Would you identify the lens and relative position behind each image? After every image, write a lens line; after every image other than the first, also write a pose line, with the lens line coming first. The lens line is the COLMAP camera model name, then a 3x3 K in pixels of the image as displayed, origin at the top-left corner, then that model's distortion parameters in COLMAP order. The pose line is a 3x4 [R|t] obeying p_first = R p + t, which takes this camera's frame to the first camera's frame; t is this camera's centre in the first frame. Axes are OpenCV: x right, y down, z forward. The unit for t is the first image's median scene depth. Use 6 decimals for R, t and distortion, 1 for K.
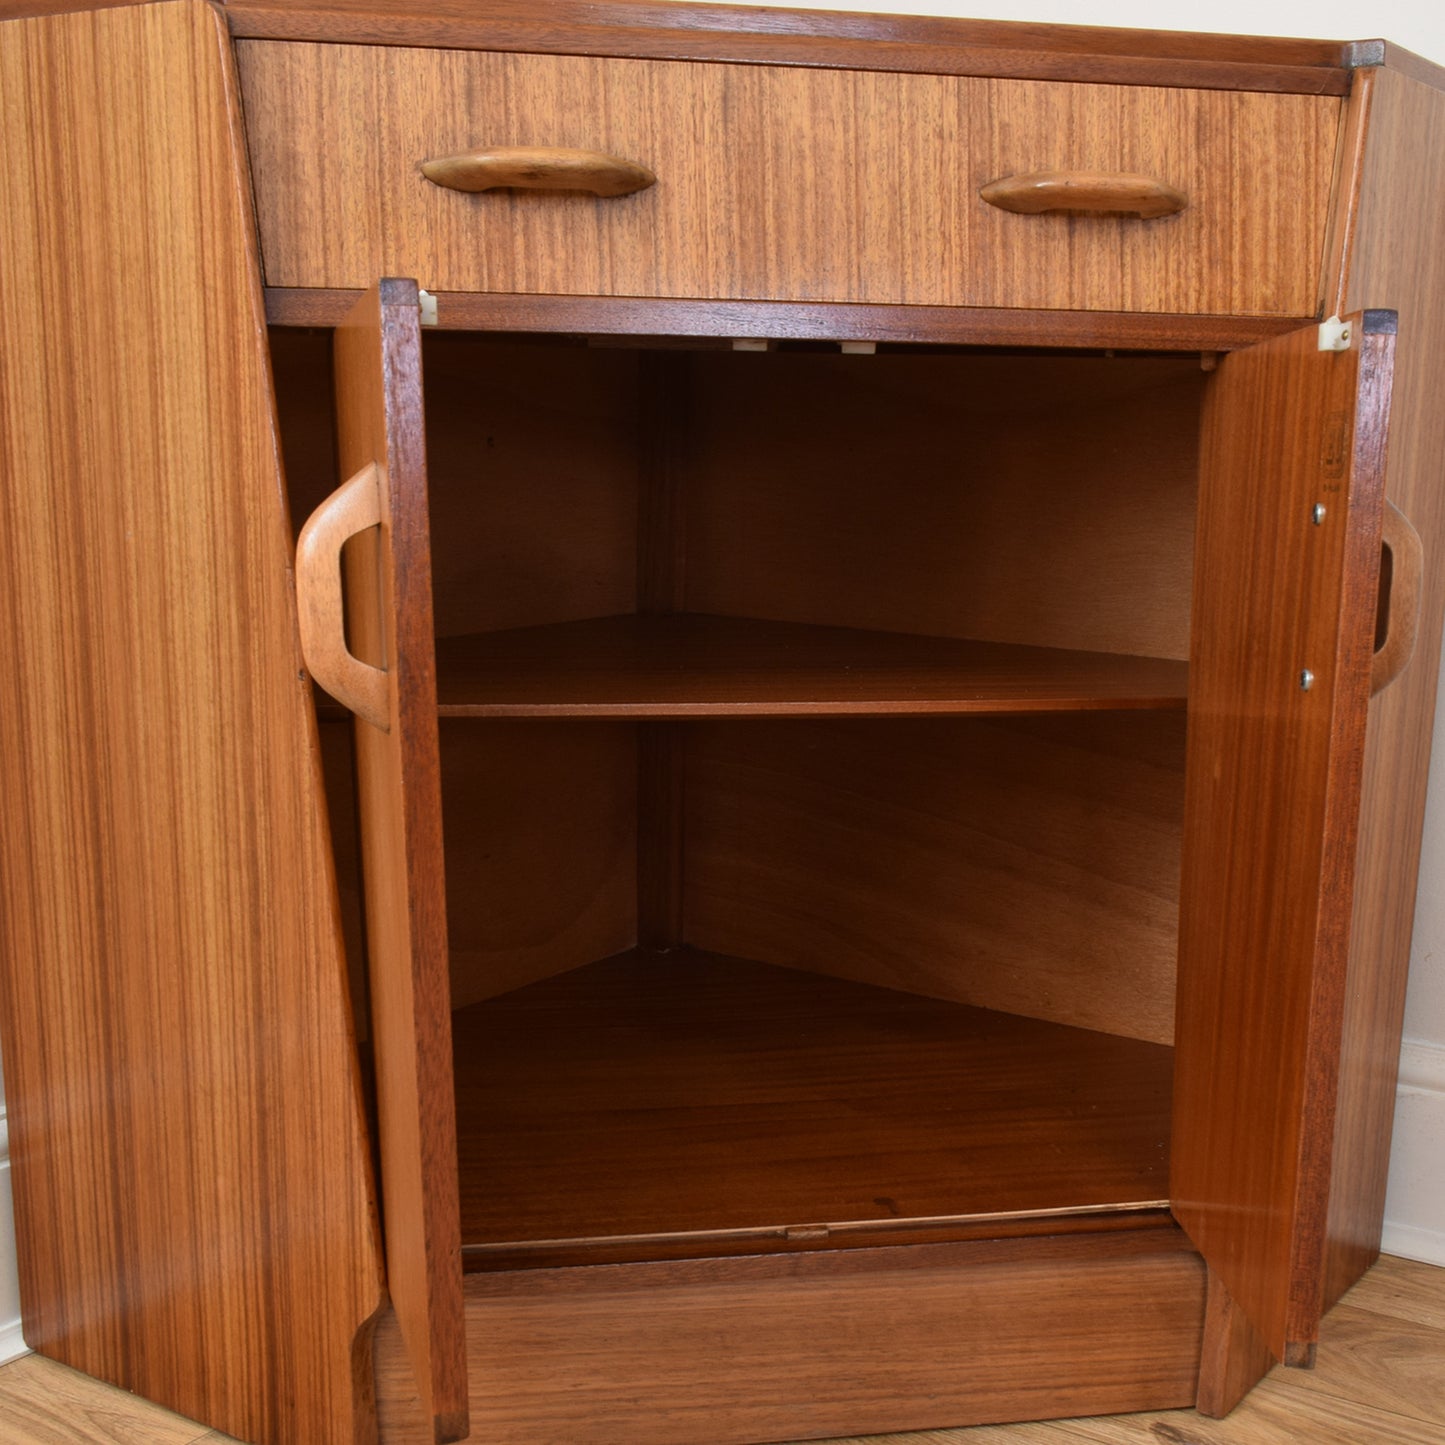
lens RADIAL K [[2041.3, 0, 798.1], [0, 2041.3, 893.7], [0, 0, 1]] dist [-0.022616, 0.000000]
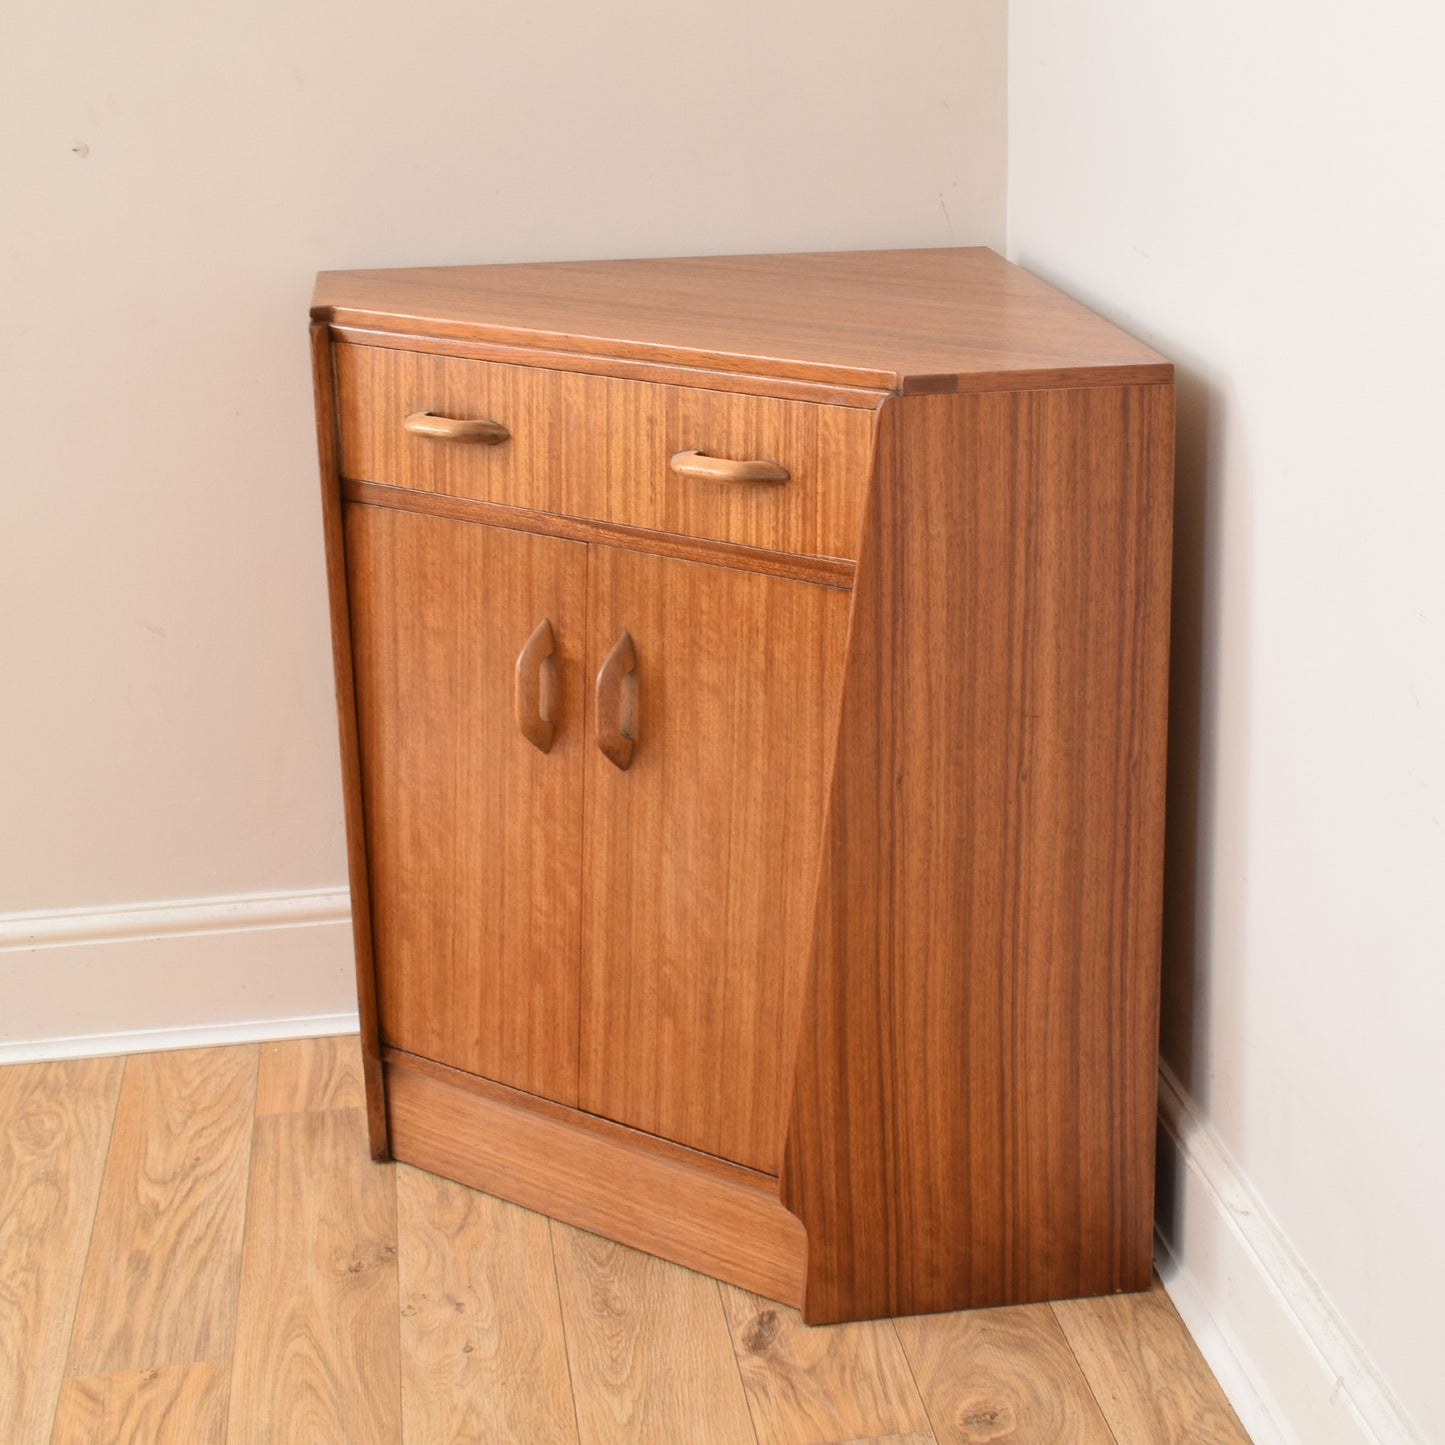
lens RADIAL K [[2556.7, 0, 857.8], [0, 2556.7, 684.2], [0, 0, 1]] dist [-0.026233, 0.000000]
pose [[0.686828, 0.191660, -0.701095, 1.500305], [-0.147921, 0.981278, 0.123344, -0.425441], [0.711609, 0.018990, 0.702319, -0.213278]]
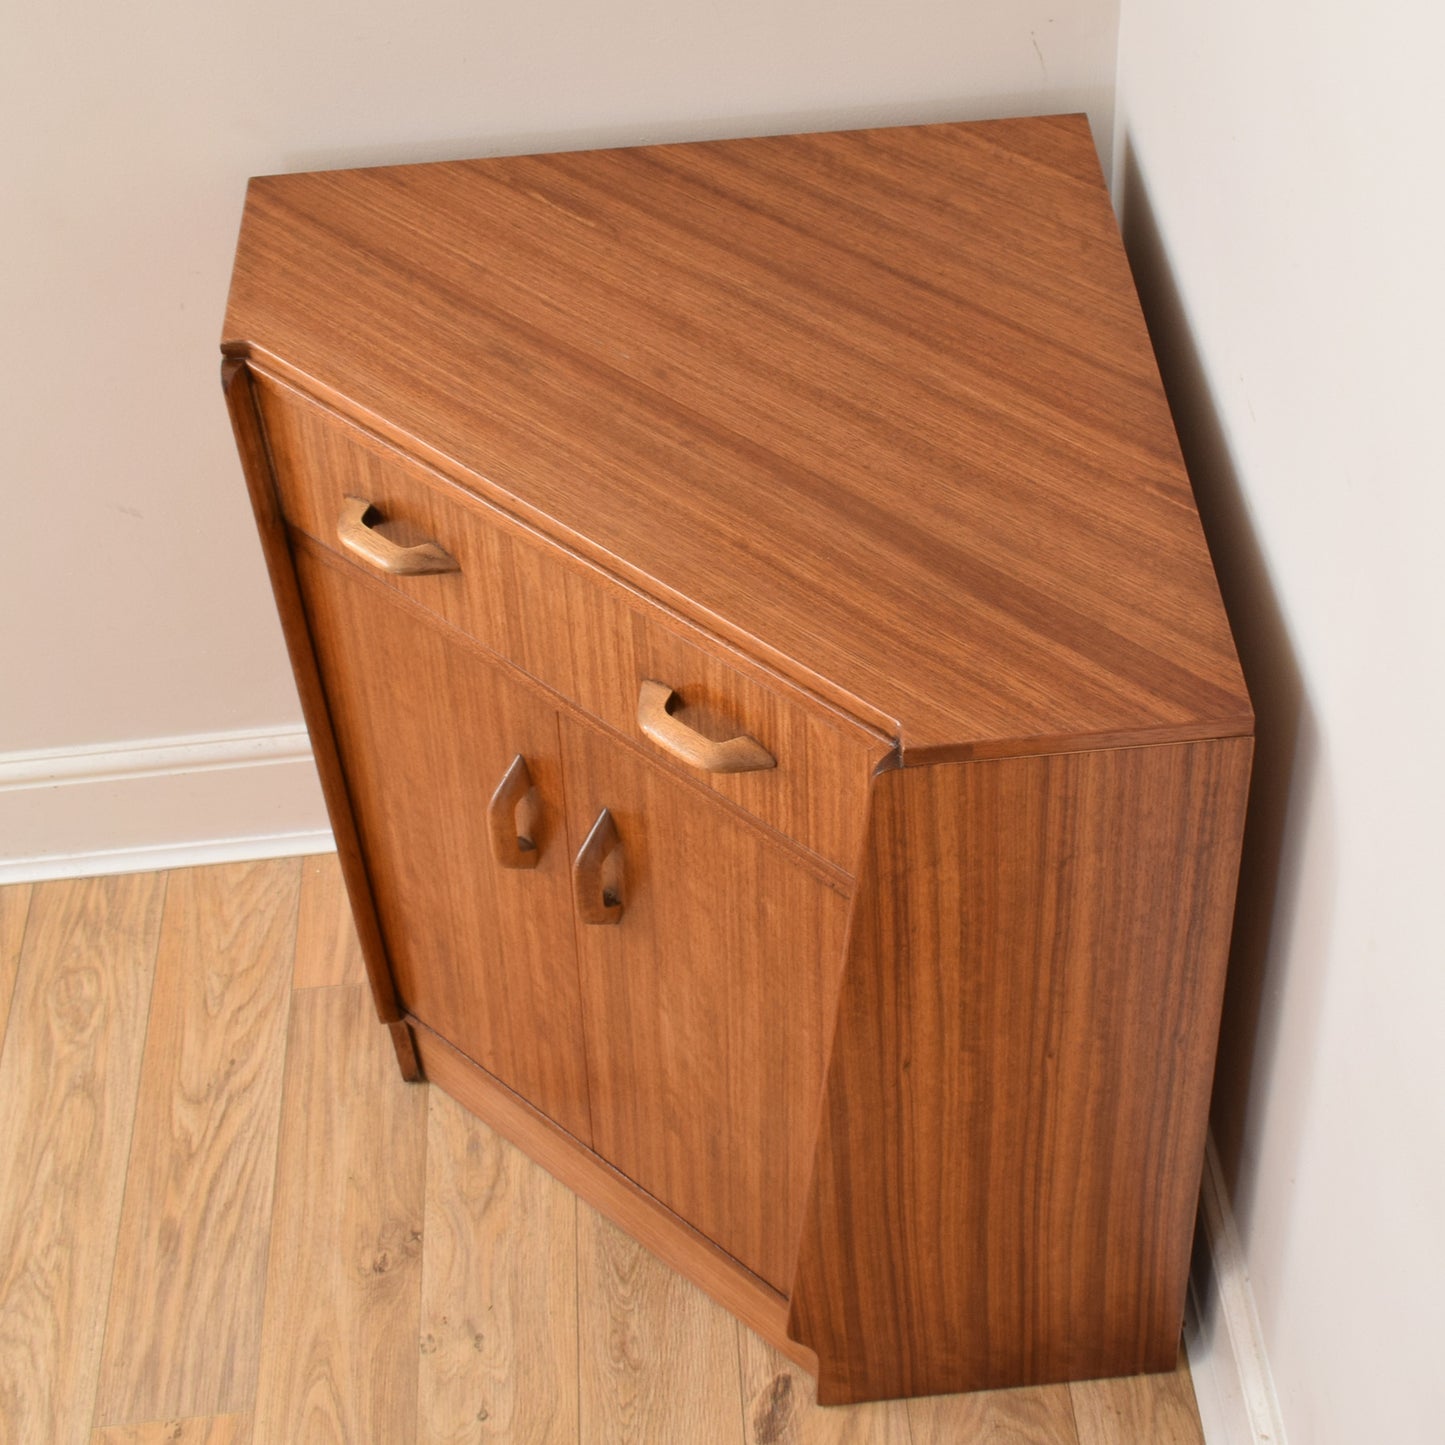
lens RADIAL K [[2371.4, 0, 878.9], [0, 2371.4, 651.4], [0, 0, 1]] dist [-0.028508, 0.000000]
pose [[0.625448, 0.525240, -0.577007, 0.974148], [-0.144773, 0.804778, 0.575650, -1.179101], [0.766717, -0.276505, 0.579388, 0.280394]]
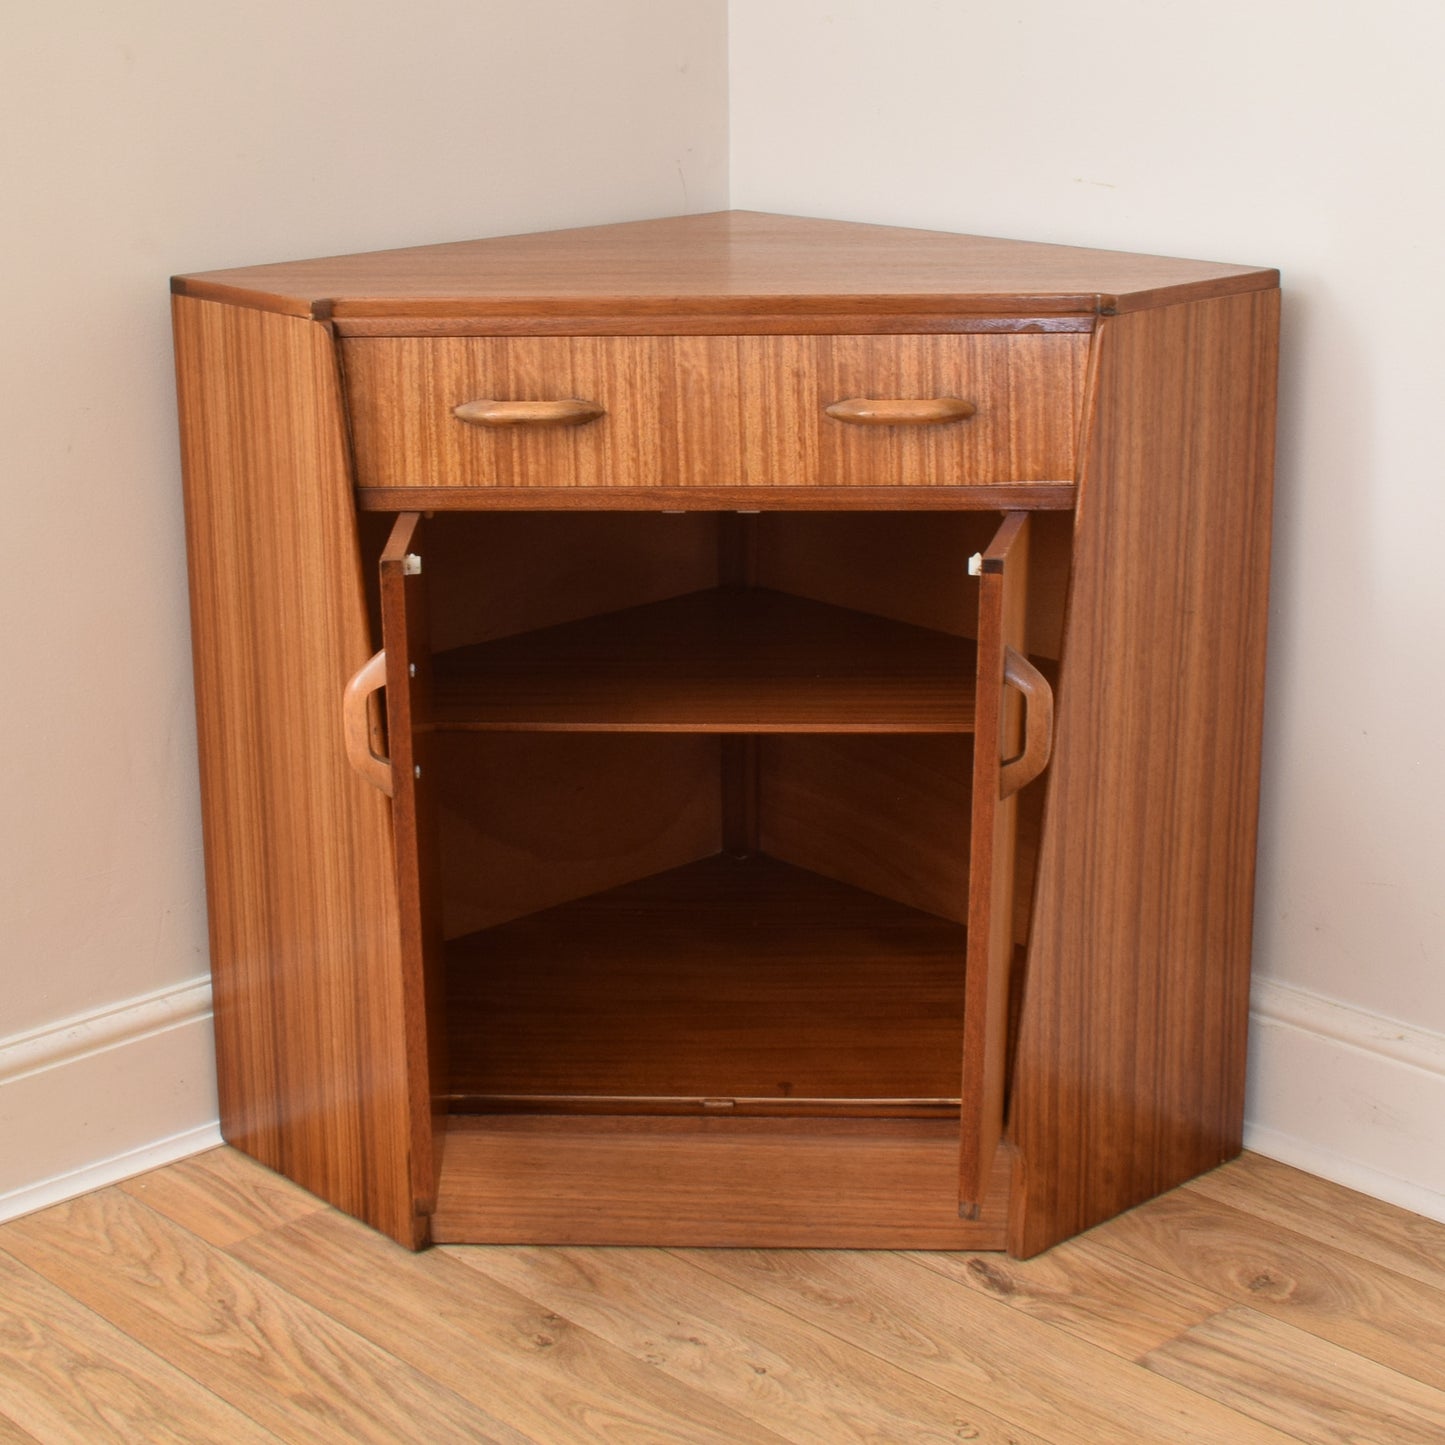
lens RADIAL K [[2738.4, 0, 660.1], [0, 2738.4, 635.1], [0, 0, 1]] dist [-0.038663, 0.000000]
pose [[0.965640, 0.031496, -0.257969, 0.479669], [-0.027225, 0.999427, 0.020112, -0.214470], [0.258455, -0.012398, 0.965944, -0.925141]]
